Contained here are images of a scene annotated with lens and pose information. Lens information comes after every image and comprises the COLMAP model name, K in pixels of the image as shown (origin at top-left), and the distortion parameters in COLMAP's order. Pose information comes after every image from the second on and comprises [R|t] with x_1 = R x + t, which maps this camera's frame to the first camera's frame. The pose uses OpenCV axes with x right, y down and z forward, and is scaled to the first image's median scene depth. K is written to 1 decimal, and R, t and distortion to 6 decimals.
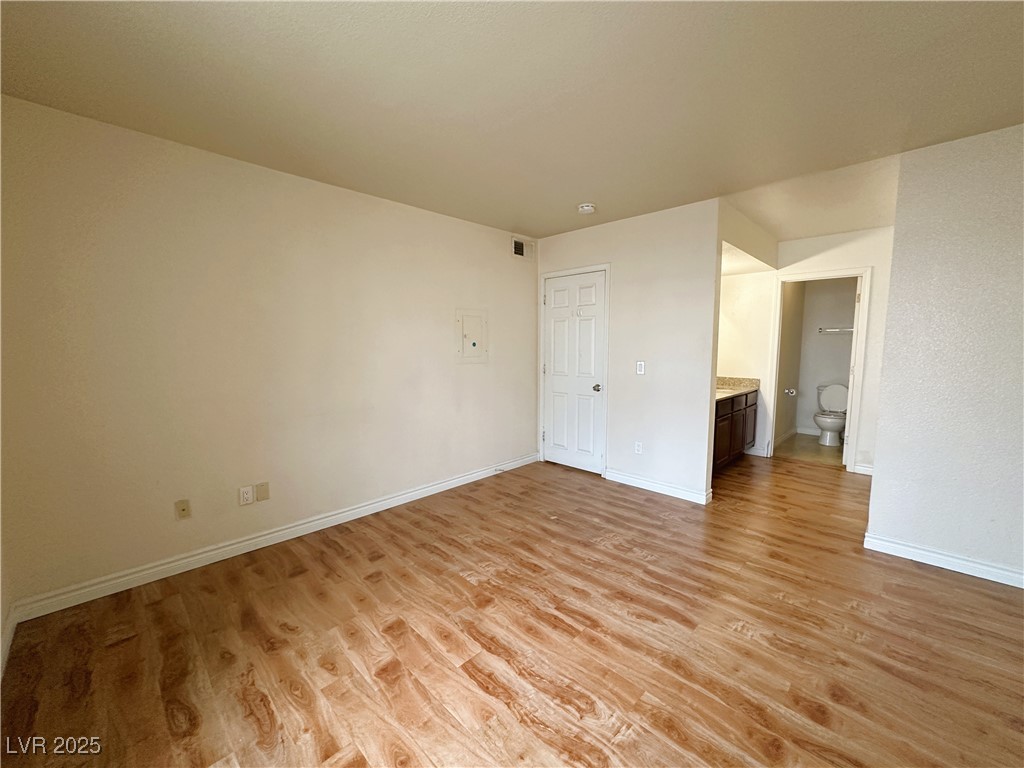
lens RADIAL K [[408.0, 0, 509.8], [0, 408.0, 382.1], [0, 0, 1]] dist [-0.001815, -0.000023]
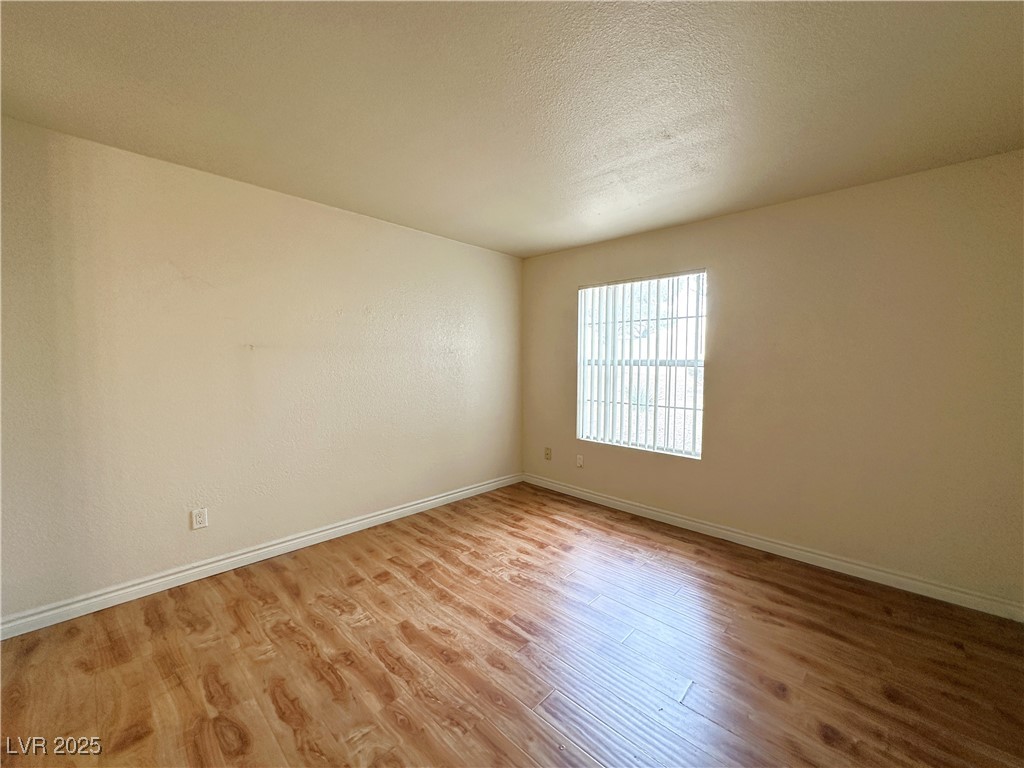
lens RADIAL K [[408.0, 0, 510.8], [0, 408.0, 382.0], [0, 0, 1]] dist [-0.001815, -0.000023]
pose [[-0.999846, -0.004159, -0.017064, 0.168498], [-0.006591, 0.989407, 0.145016, -0.177369], [0.016280, 0.145106, -0.989282, 1.805437]]
